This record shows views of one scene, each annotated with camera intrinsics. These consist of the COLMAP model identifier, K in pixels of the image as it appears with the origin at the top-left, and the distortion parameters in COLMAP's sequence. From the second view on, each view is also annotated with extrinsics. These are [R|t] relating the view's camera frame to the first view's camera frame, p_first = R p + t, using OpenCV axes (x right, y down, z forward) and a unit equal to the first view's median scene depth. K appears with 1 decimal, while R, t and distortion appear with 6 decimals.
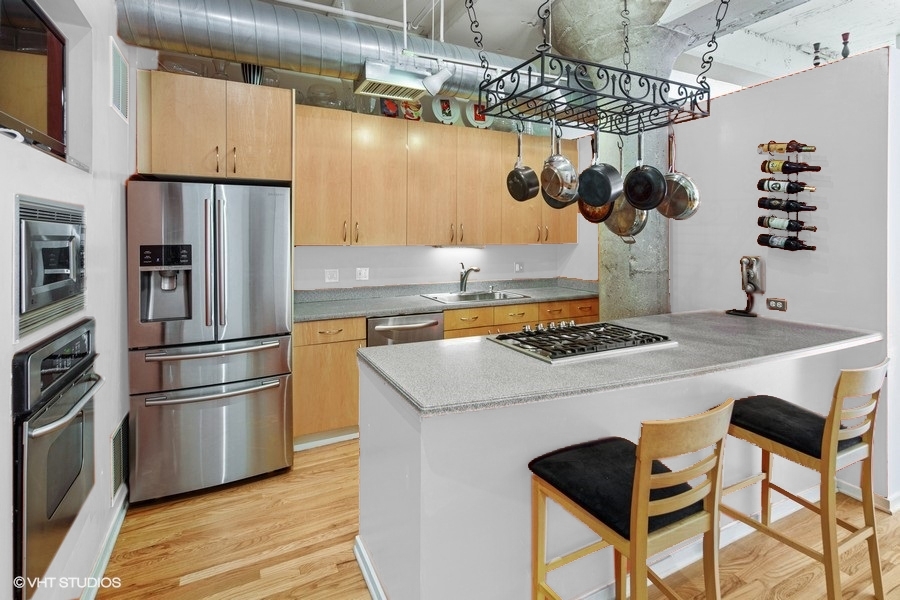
lens RADIAL K [[440.0, 0, 450.9], [0, 440.0, 238.6], [0, 0, 1]] dist [0.004861, -0.003274]
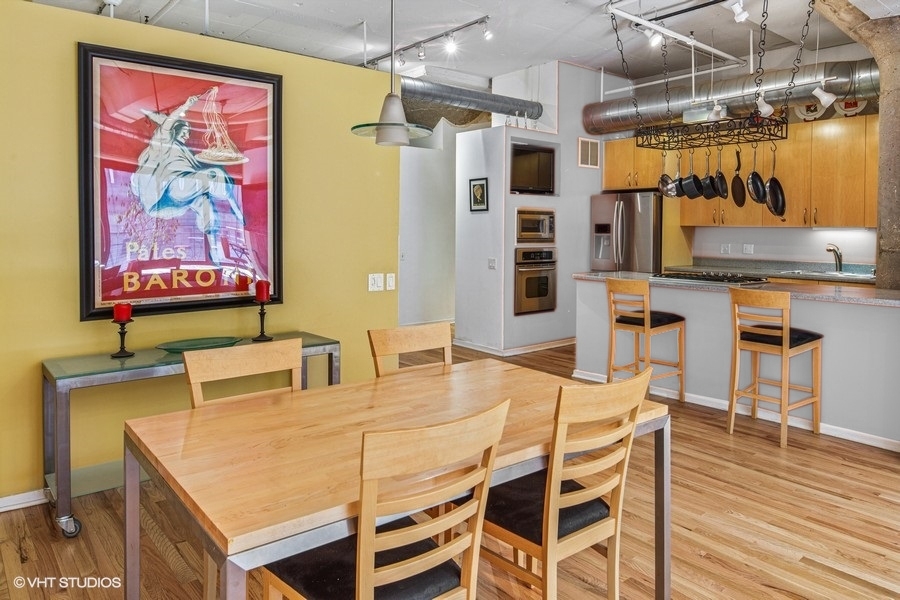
lens RADIAL K [[613.8, 0, 443.7], [0, 613.8, 238.6], [0, 0, 1]] dist [-0.005491, -0.013434]
pose [[0.222487, 0.018361, -0.974763, 1.848222], [-0.011842, 0.999800, 0.016129, 0.042627], [0.974864, 0.007955, 0.222660, -0.375571]]
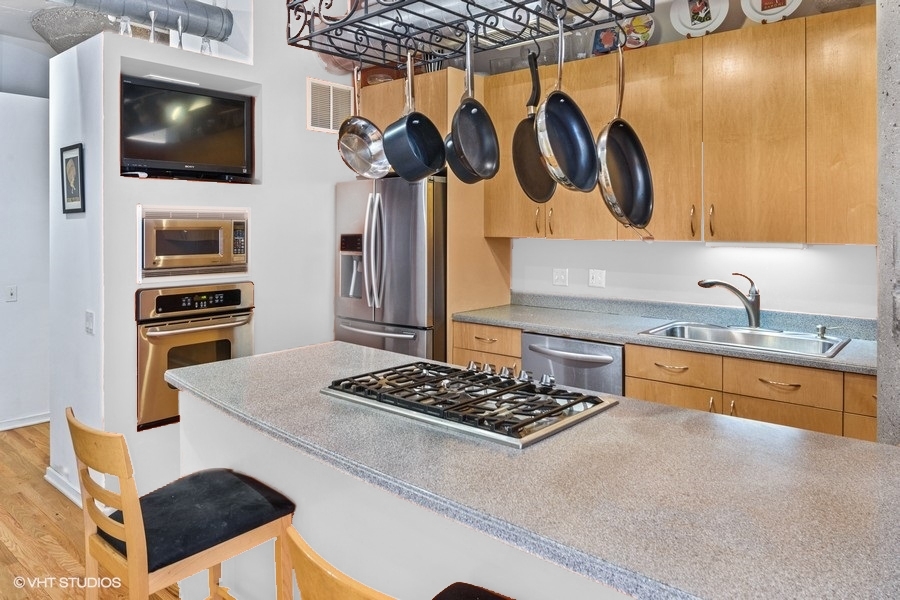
lens RADIAL K [[640.2, 0, 439.8], [0, 640.2, 222.4], [0, 0, 1]] dist [0.003112, -0.018432]
pose [[0.387629, -0.005668, -0.921798, 0.906158], [-0.003485, 0.999965, -0.007614, -0.003965], [0.921809, 0.006164, 0.387596, 0.486126]]
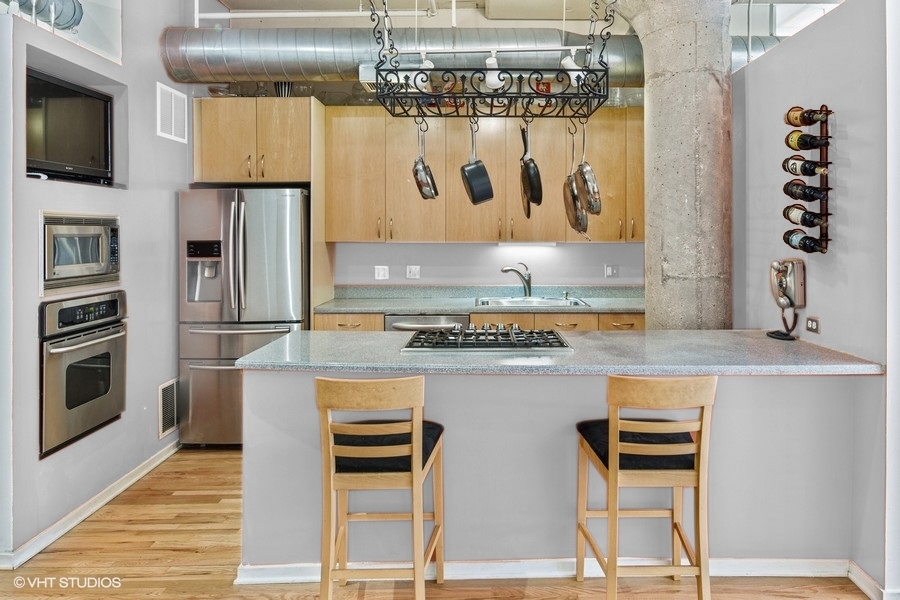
lens RADIAL K [[613.8, 0, 486.0], [0, 613.8, 232.0], [0, 0, 1]] dist [-0.005491, -0.013434]
pose [[0.901491, -0.000652, -0.432798, 0.703197], [-0.000673, 0.999996, -0.002909, -0.003737], [0.432798, 0.002914, 0.901486, -0.174723]]
